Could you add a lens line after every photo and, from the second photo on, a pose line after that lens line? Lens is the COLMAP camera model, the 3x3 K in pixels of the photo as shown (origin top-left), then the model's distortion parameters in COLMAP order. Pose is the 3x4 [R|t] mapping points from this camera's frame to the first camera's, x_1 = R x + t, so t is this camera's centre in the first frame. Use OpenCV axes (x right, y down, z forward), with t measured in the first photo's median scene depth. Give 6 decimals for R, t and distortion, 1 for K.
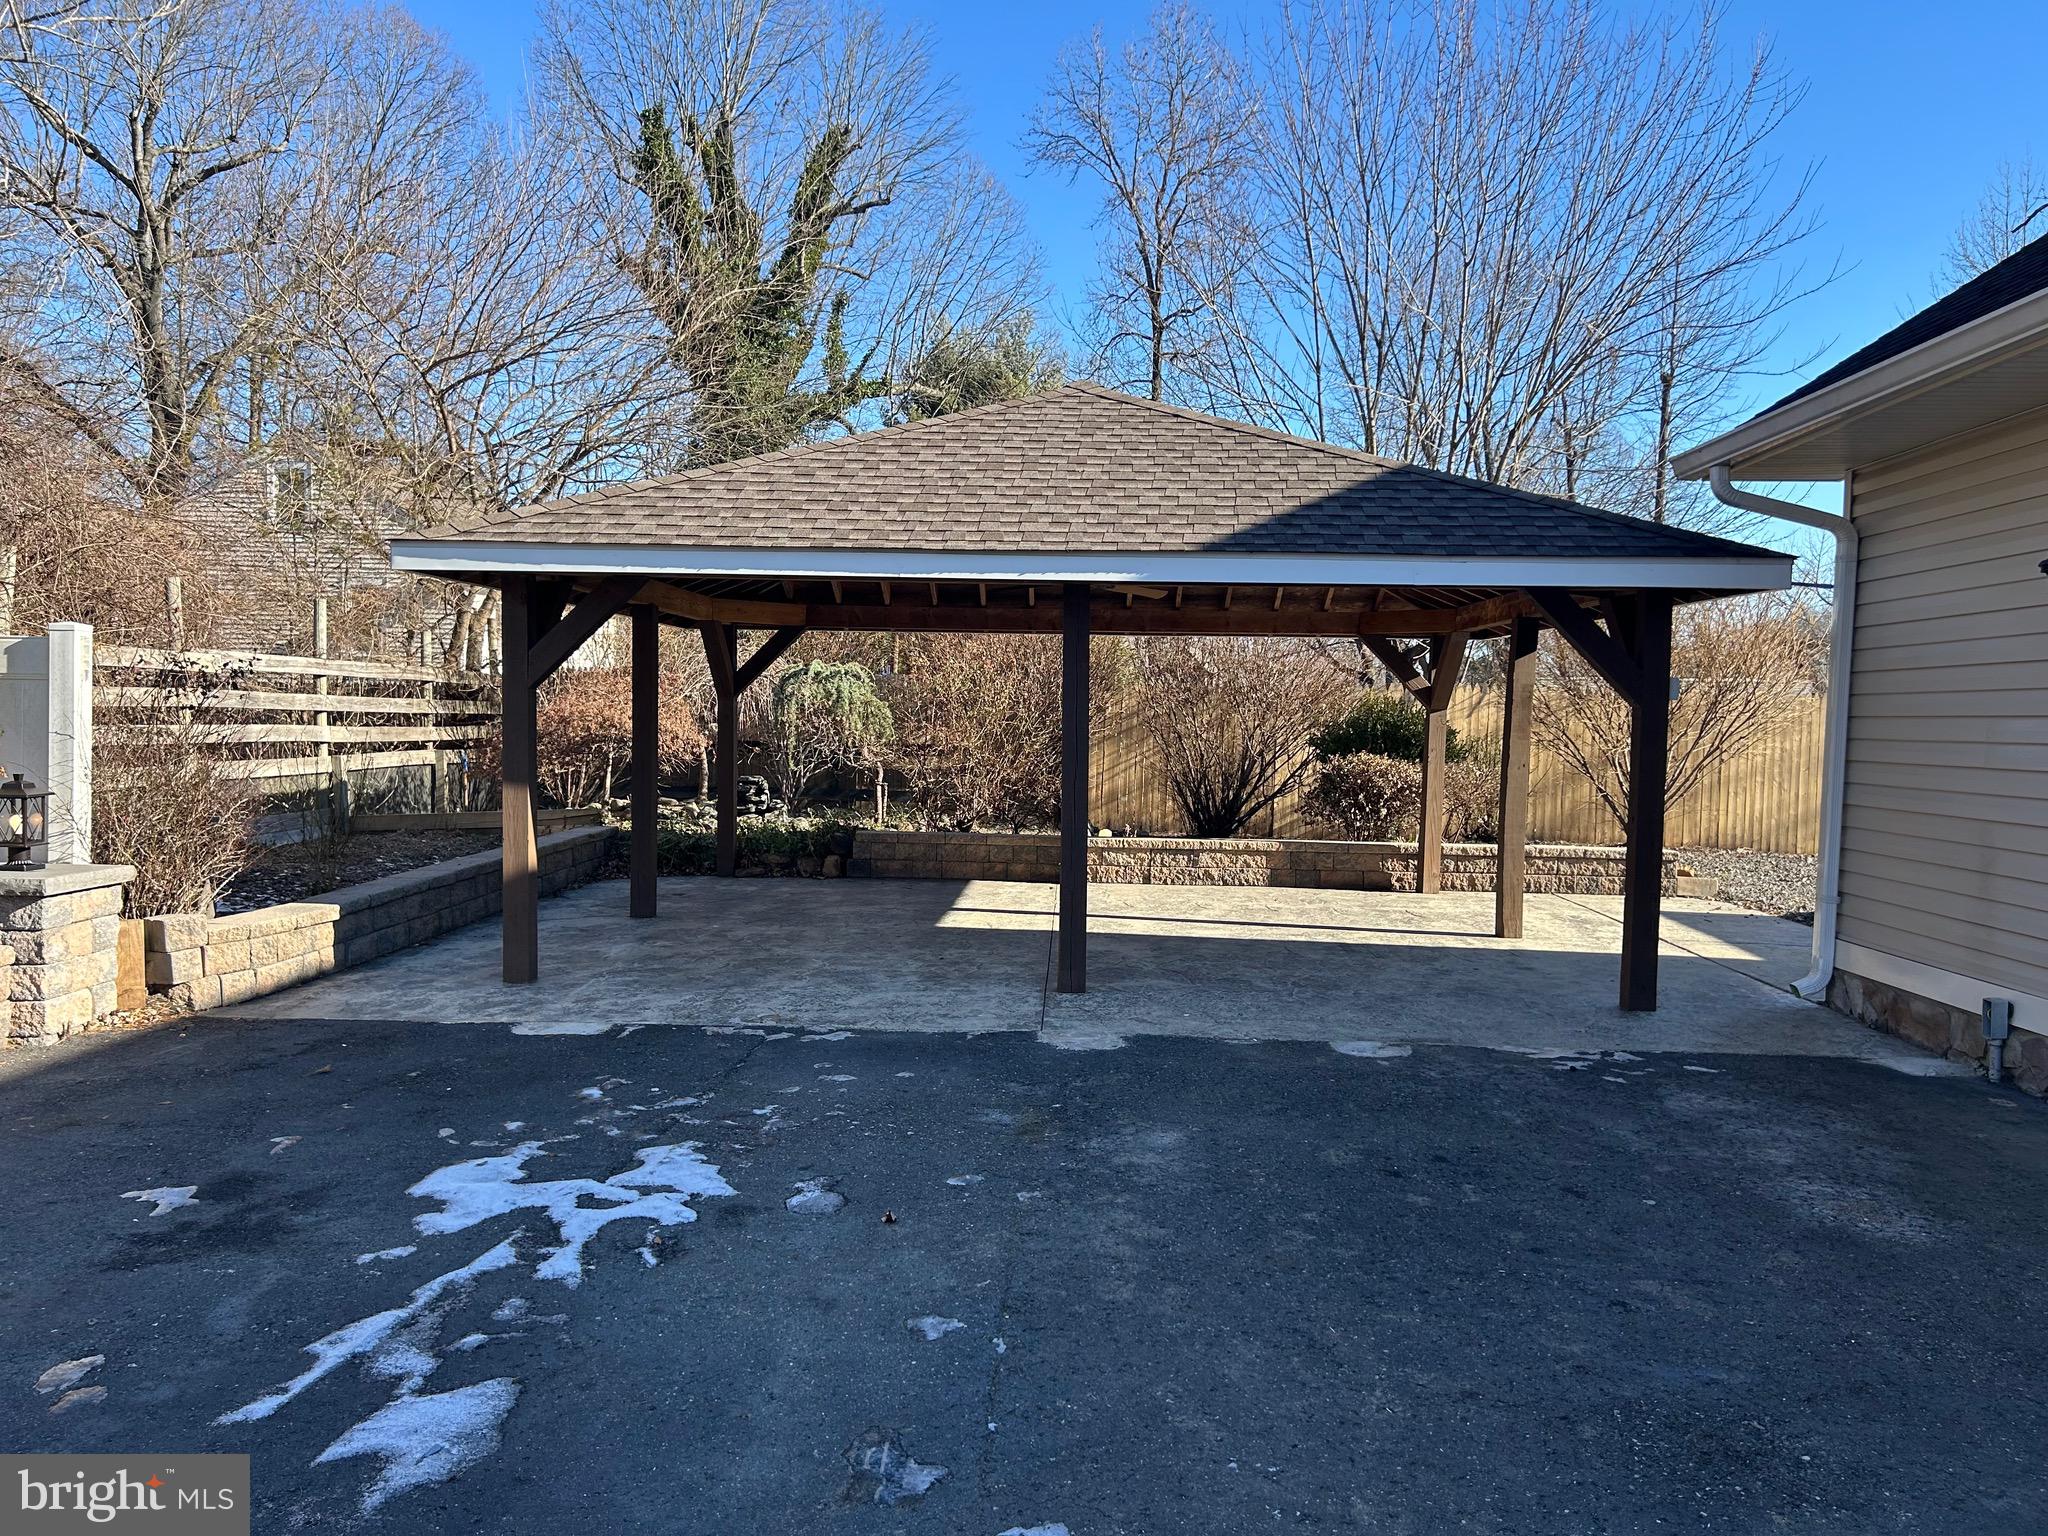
lens RADIAL K [[1553.1, 0, 1030.2], [0, 1553.1, 773.6], [0, 0, 1]] dist [0.068273, -0.086503]
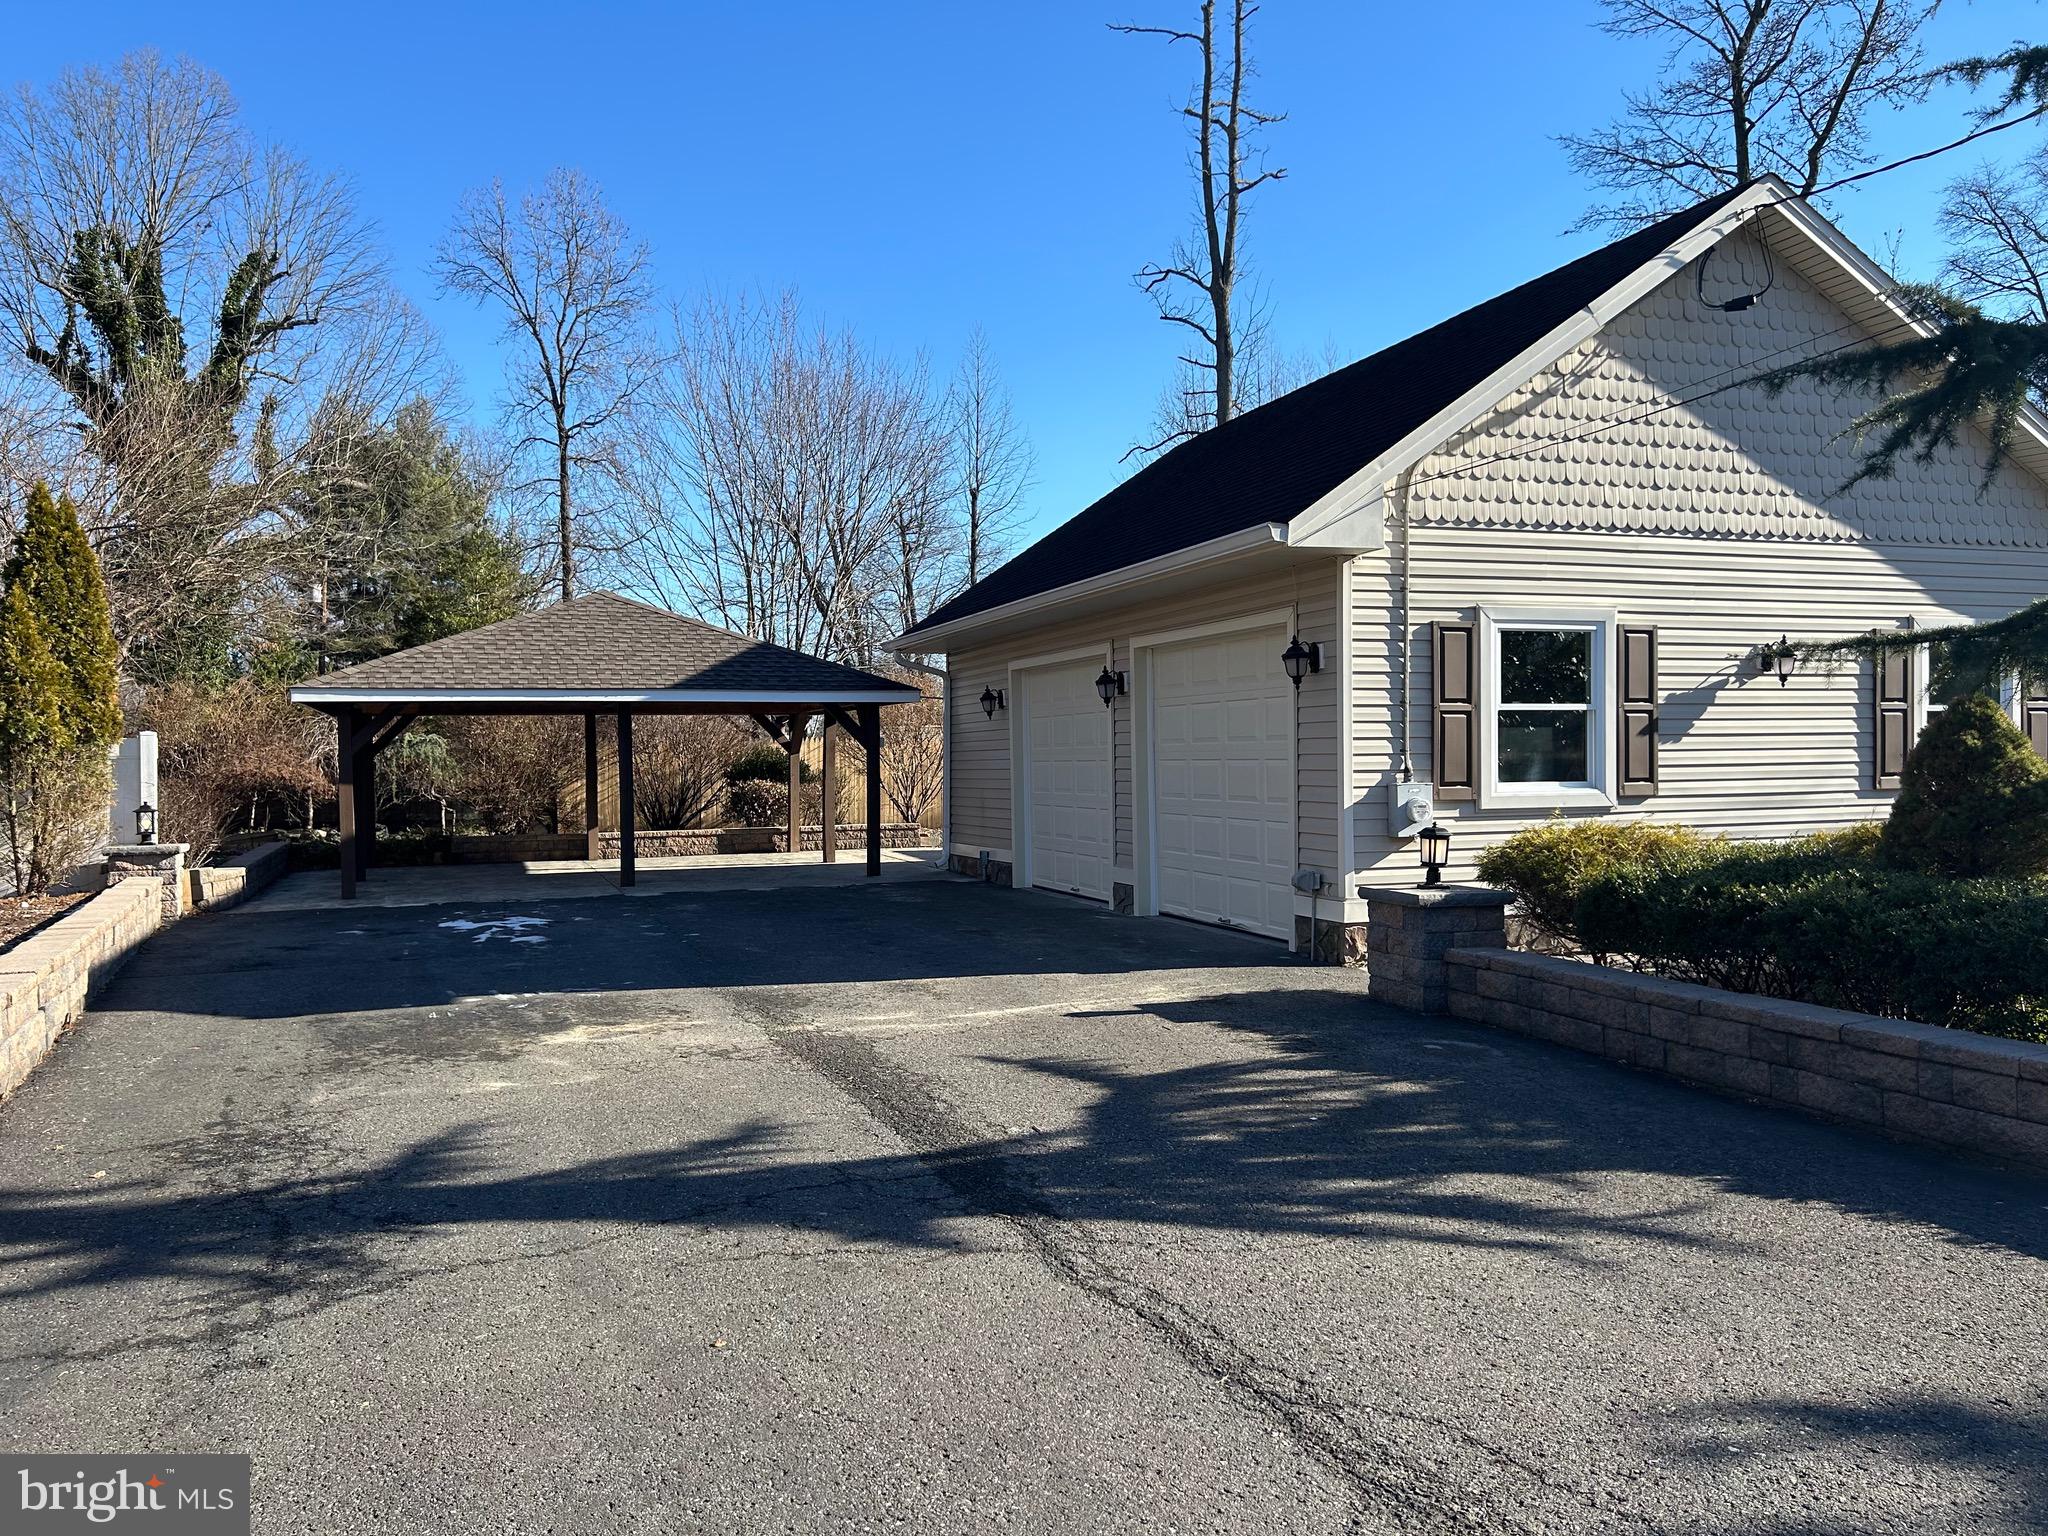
lens RADIAL K [[1553.1, 0, 1030.2], [0, 1553.1, 773.6], [0, 0, 1]] dist [0.068273, -0.086503]
pose [[0.925566, -0.034556, 0.377006, -0.145344], [0.045784, 0.998734, -0.020858, 0.028221], [-0.375808, 0.036566, 0.925976, -0.668810]]
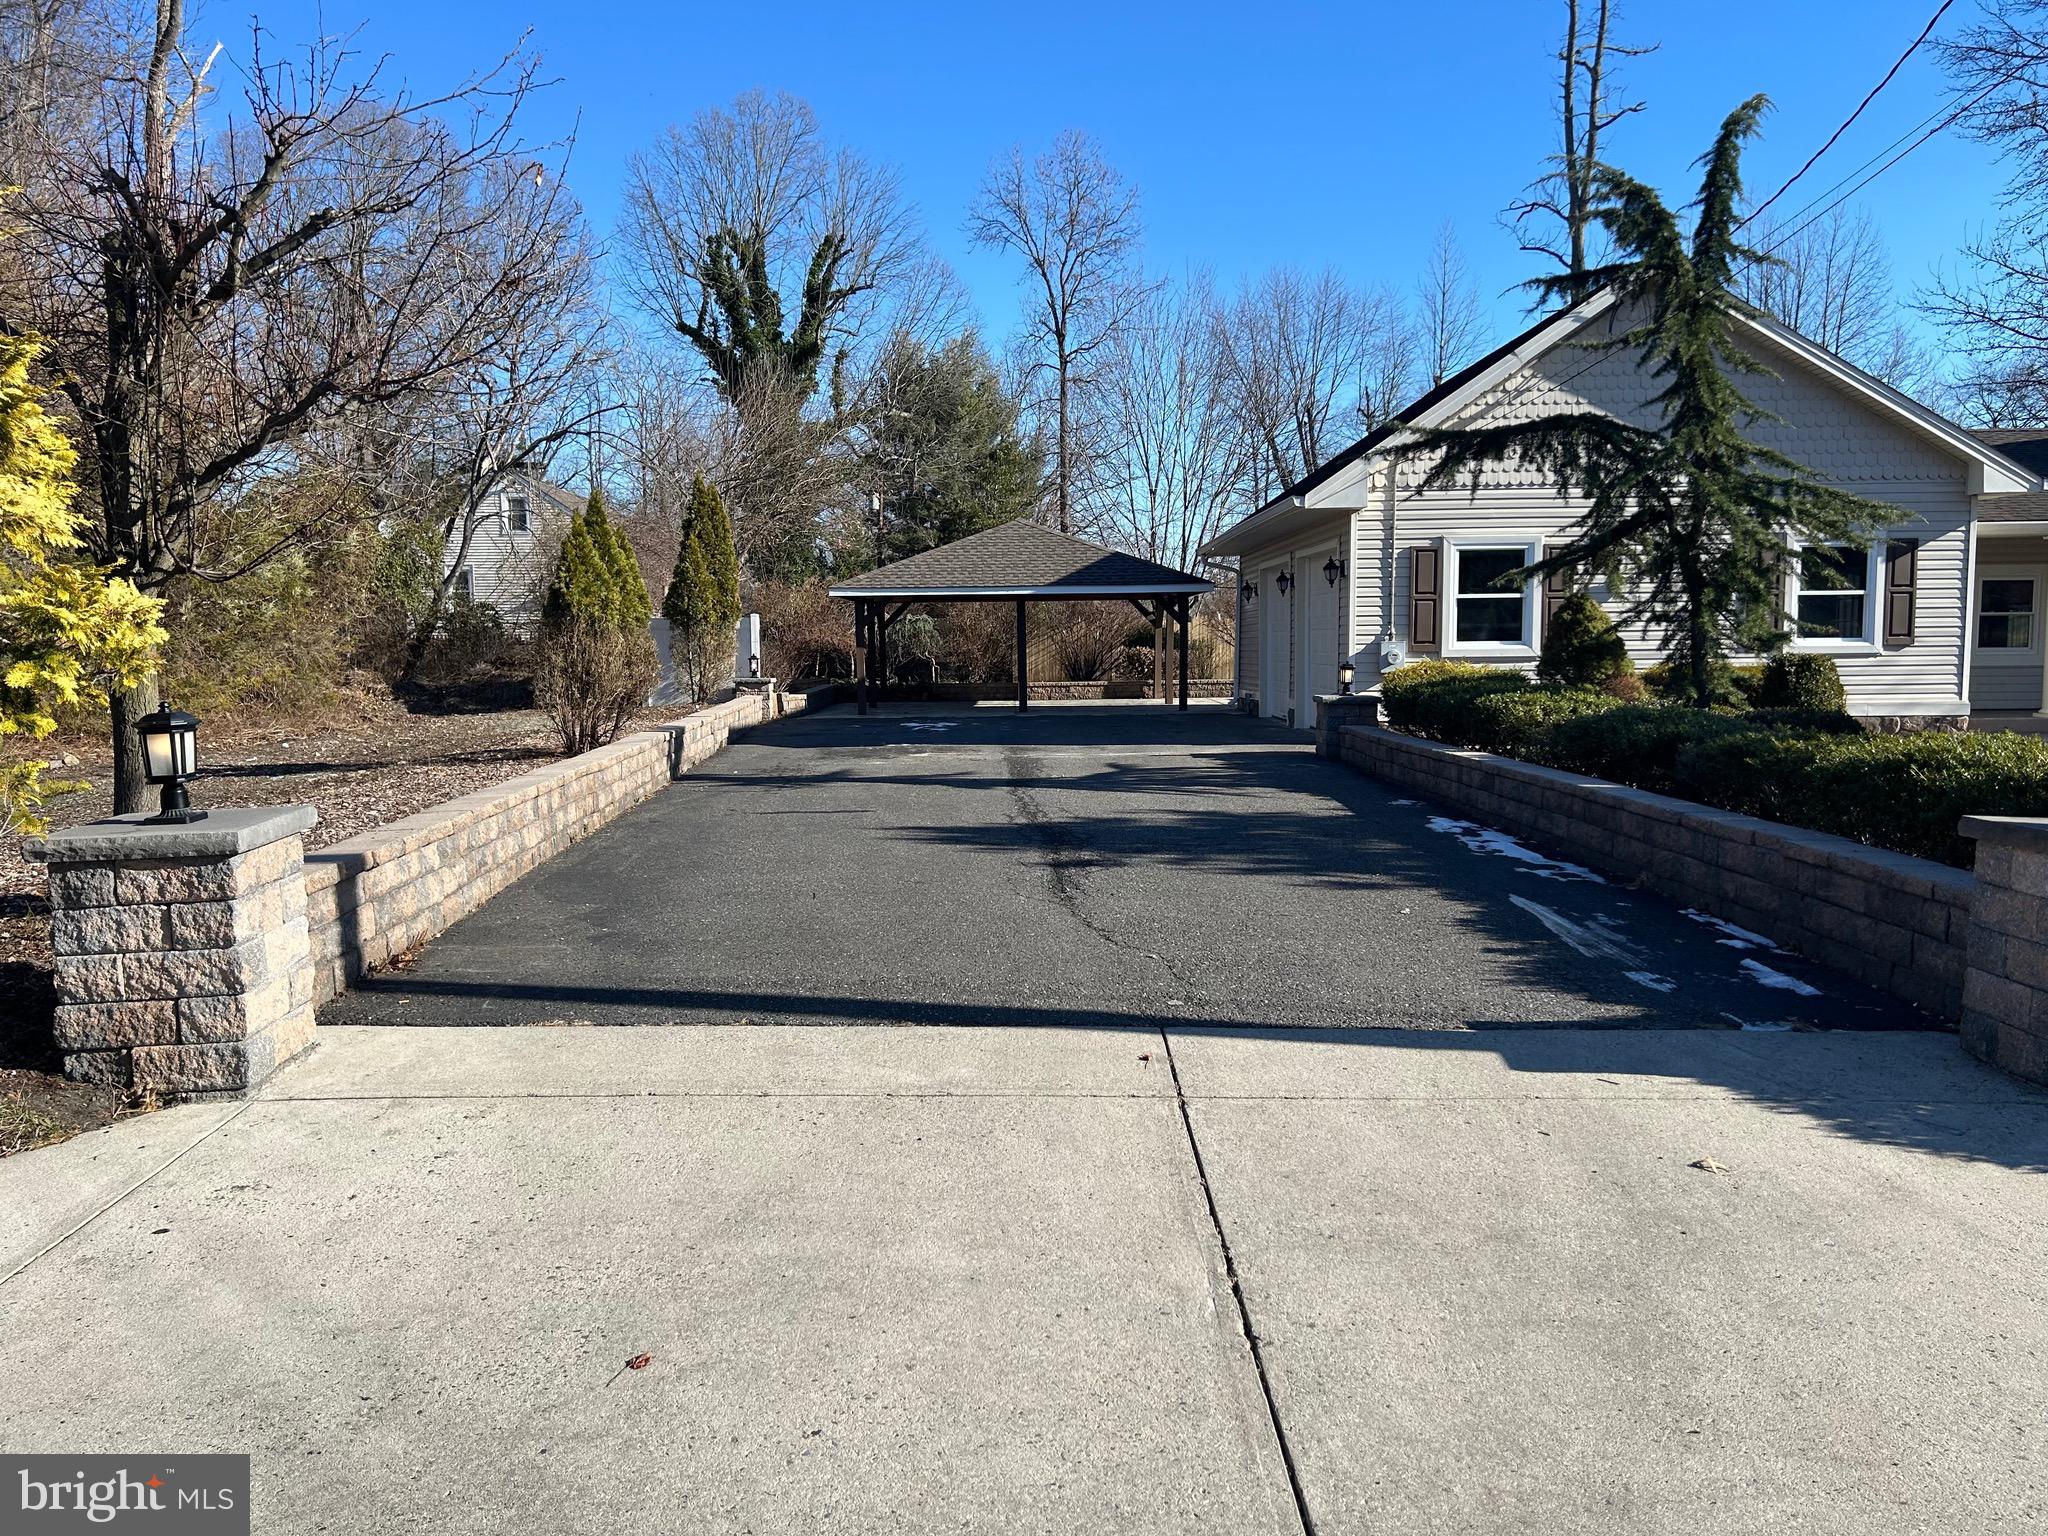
lens RADIAL K [[1554.0, 0, 1024.0], [0, 1554.0, 768.0], [0, 0, 1]] dist [0.075616, 0.000201]
pose [[0.998786, -0.032210, 0.037267, -0.055429], [0.030733, 0.998745, 0.039549, 0.067664], [-0.038495, -0.038356, 0.998522, -1.298795]]
